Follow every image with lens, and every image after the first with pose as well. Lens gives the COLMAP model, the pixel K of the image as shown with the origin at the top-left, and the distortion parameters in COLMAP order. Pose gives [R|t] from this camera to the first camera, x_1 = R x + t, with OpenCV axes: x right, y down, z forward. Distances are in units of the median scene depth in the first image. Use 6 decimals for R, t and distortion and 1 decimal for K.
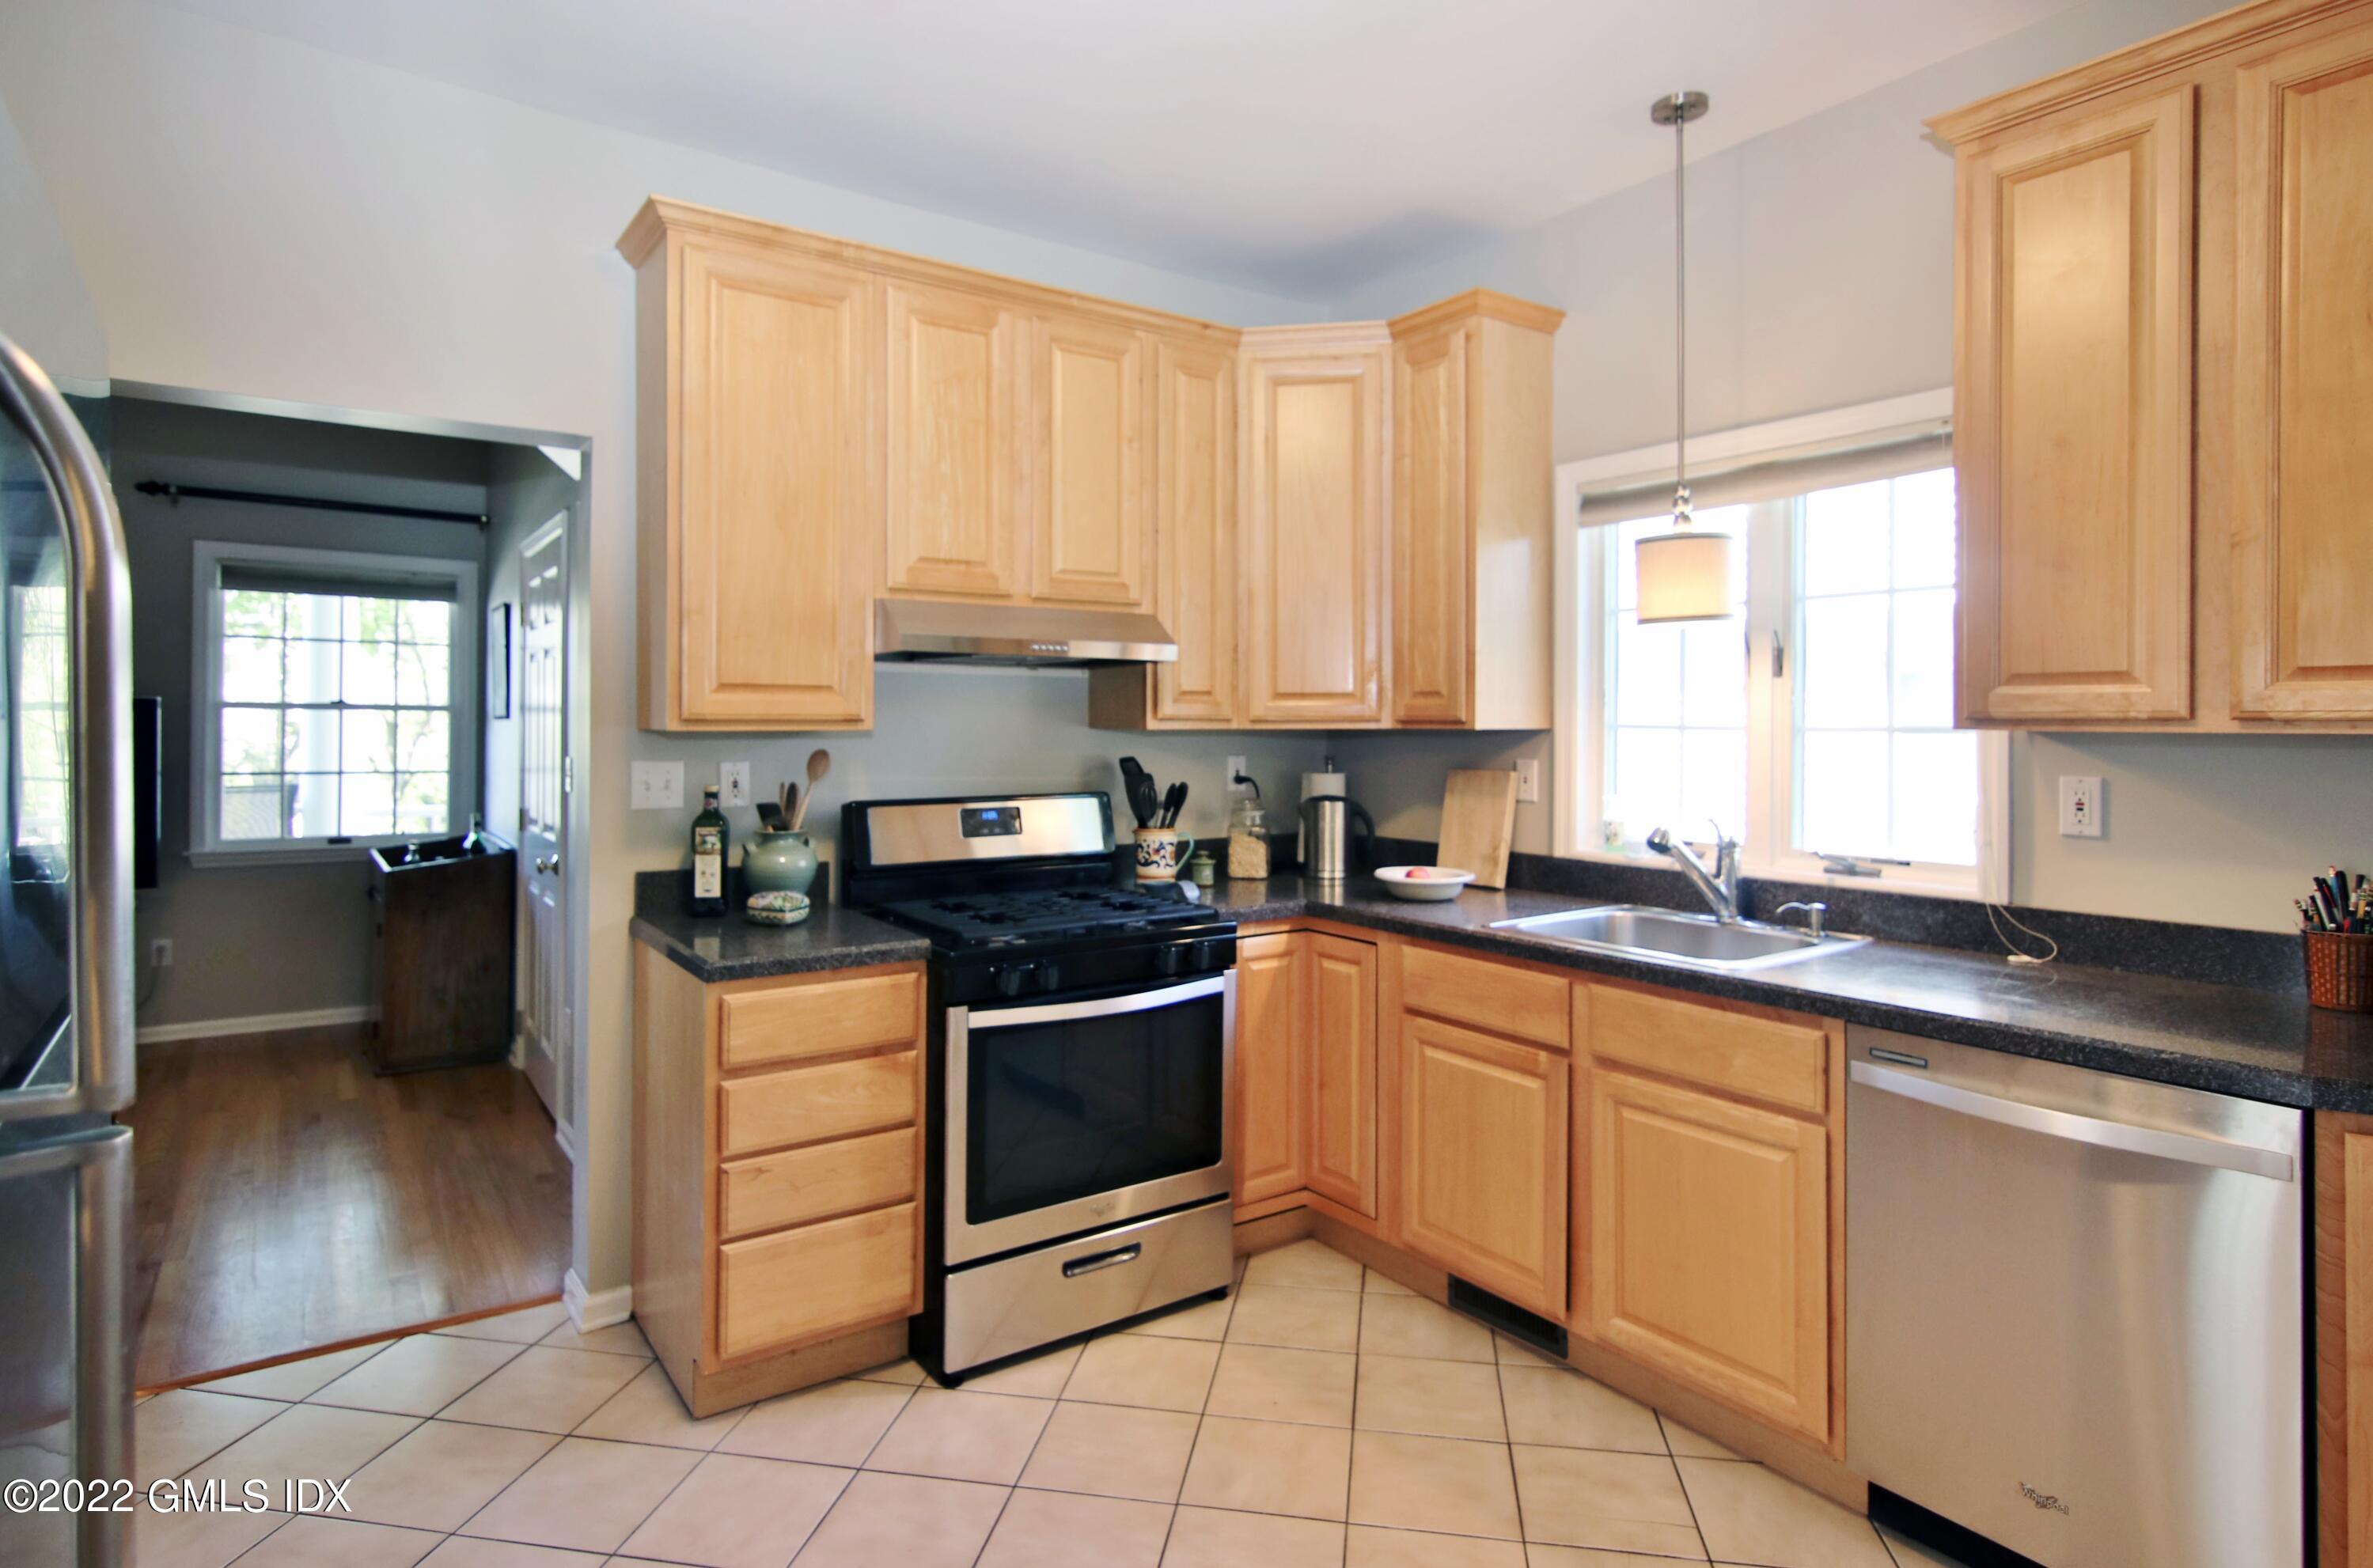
lens RADIAL K [[1247.6, 0, 1184.4], [0, 1247.6, 715.6], [0, 0, 1]] dist [-0.001748, 0.000054]
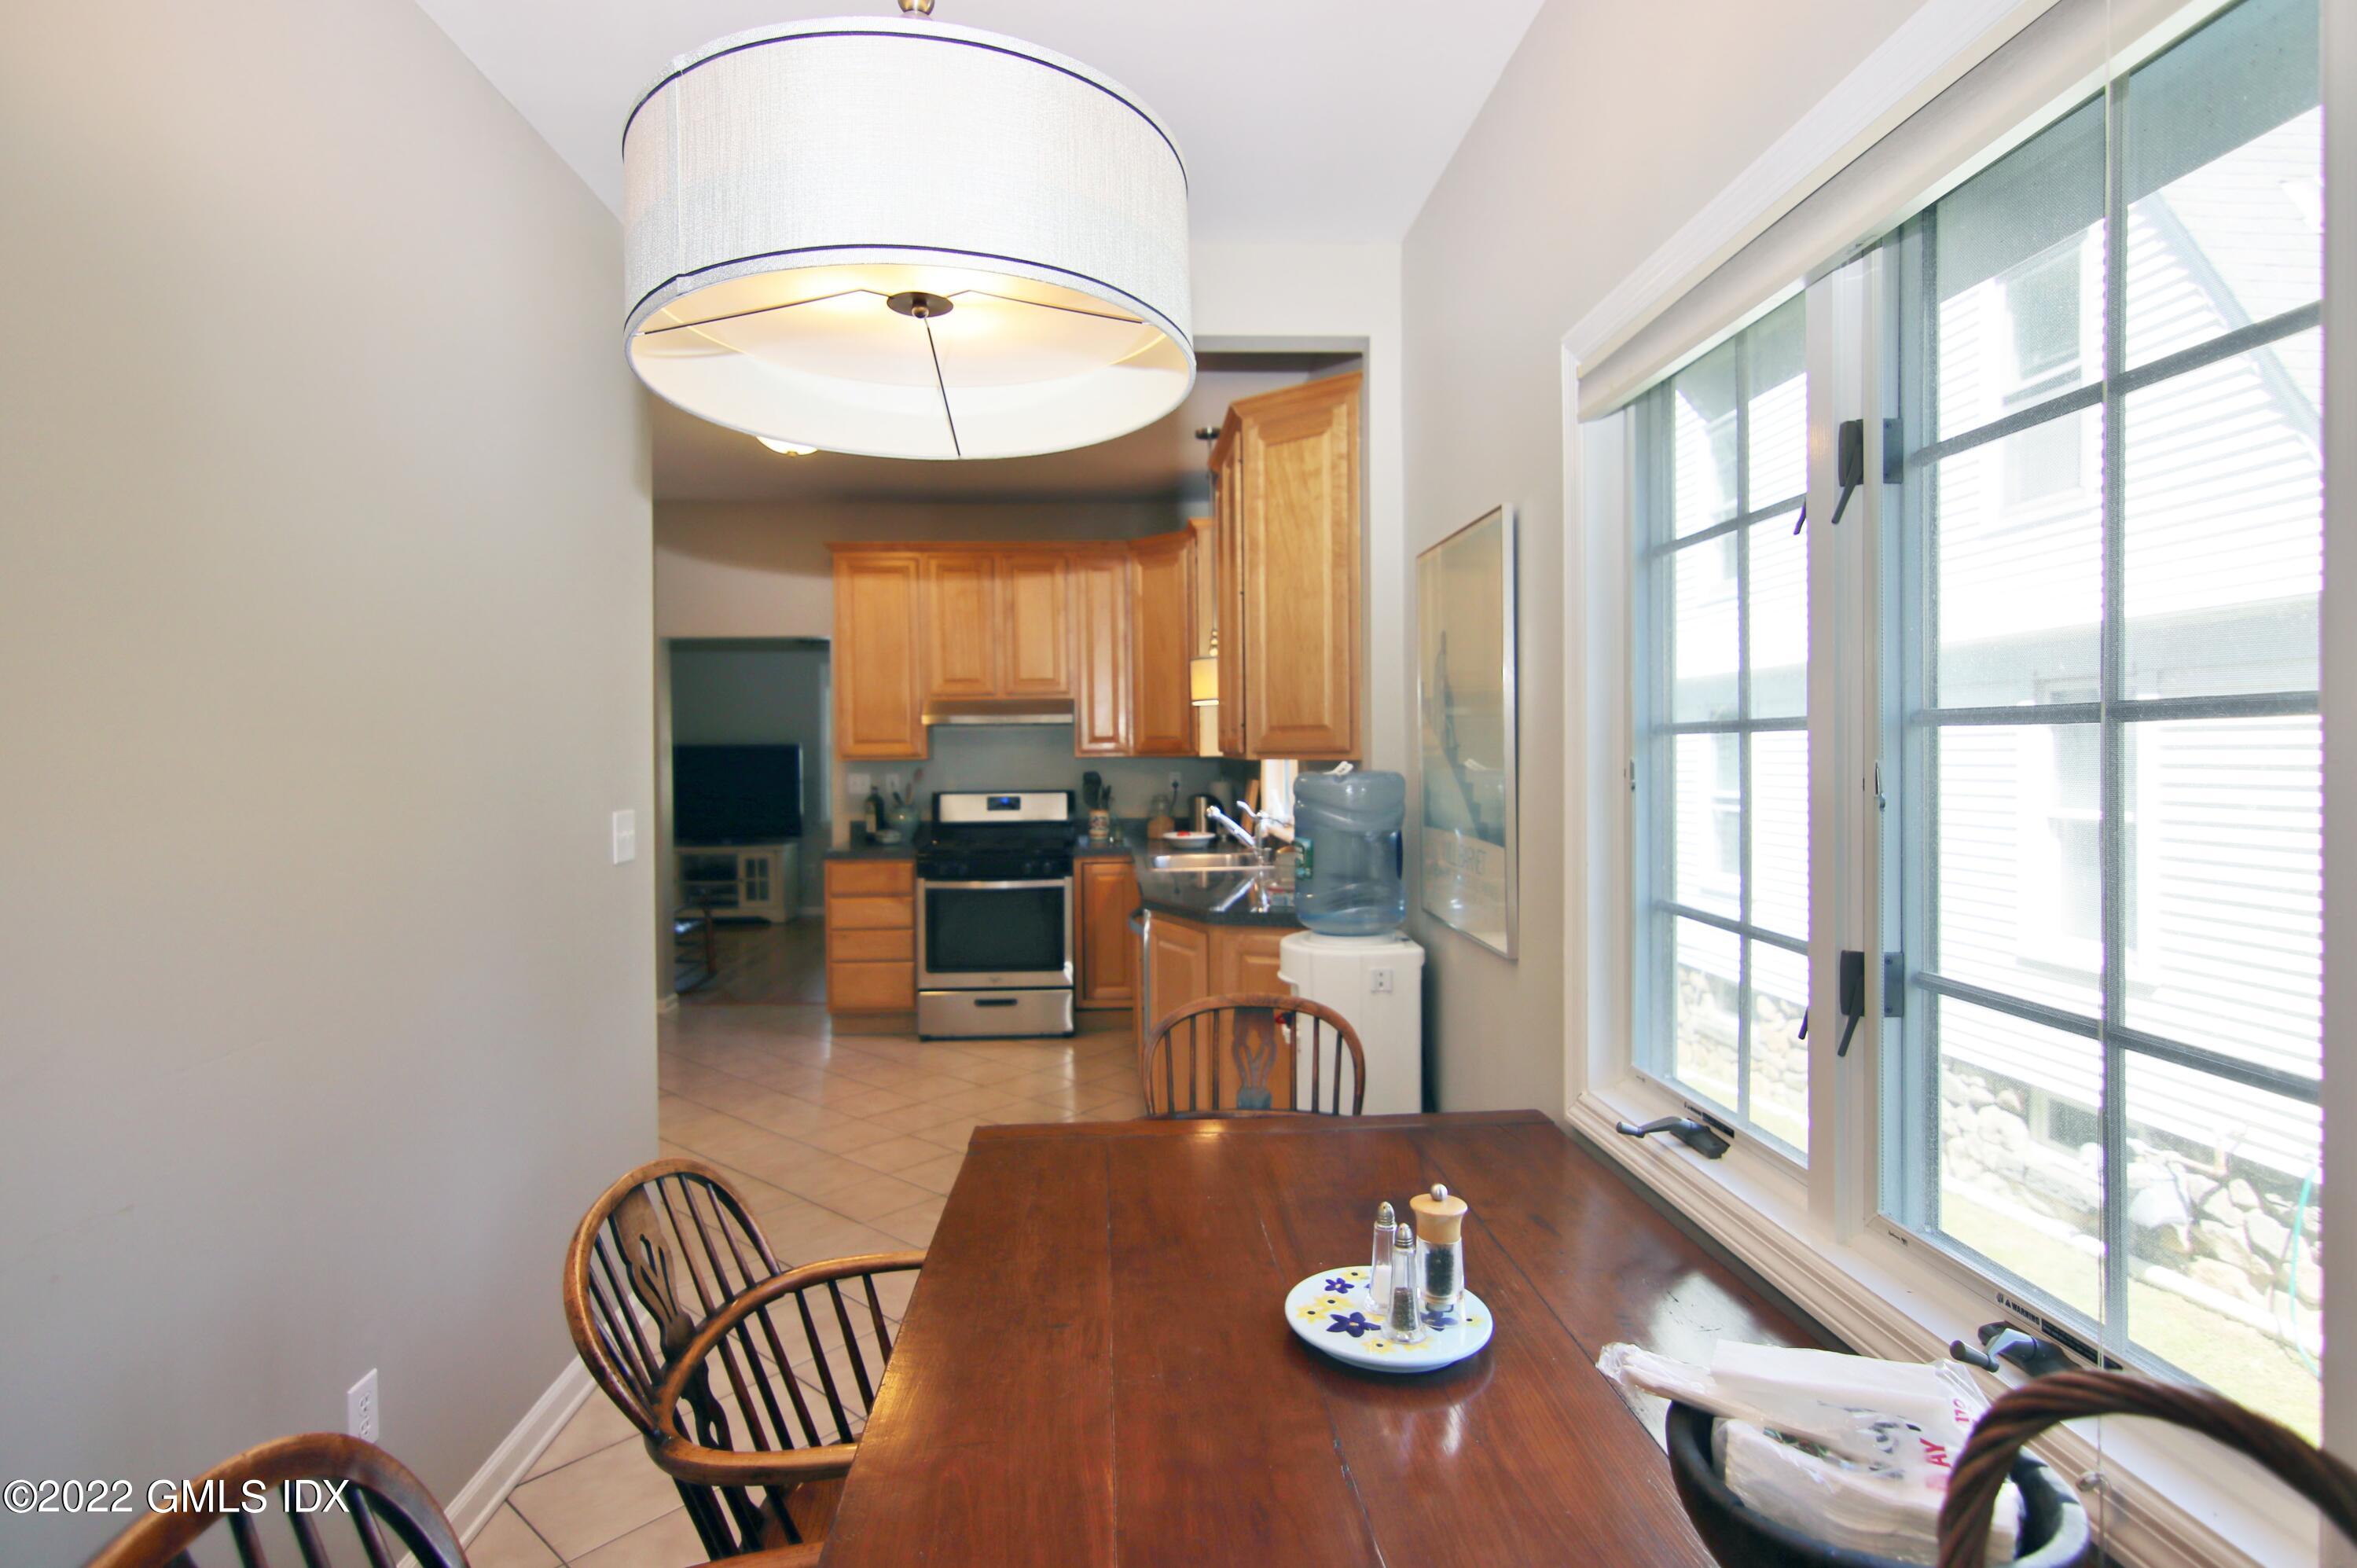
lens RADIAL K [[1222.4, 0, 1176.2], [0, 1222.4, 772.3], [0, 0, 1]] dist [0.004048, 0.001569]
pose [[0.840475, -0.006565, -0.541811, 1.258046], [0.018133, 0.999707, 0.016016, 0.007545], [0.541547, -0.023285, 0.840348, -0.566773]]
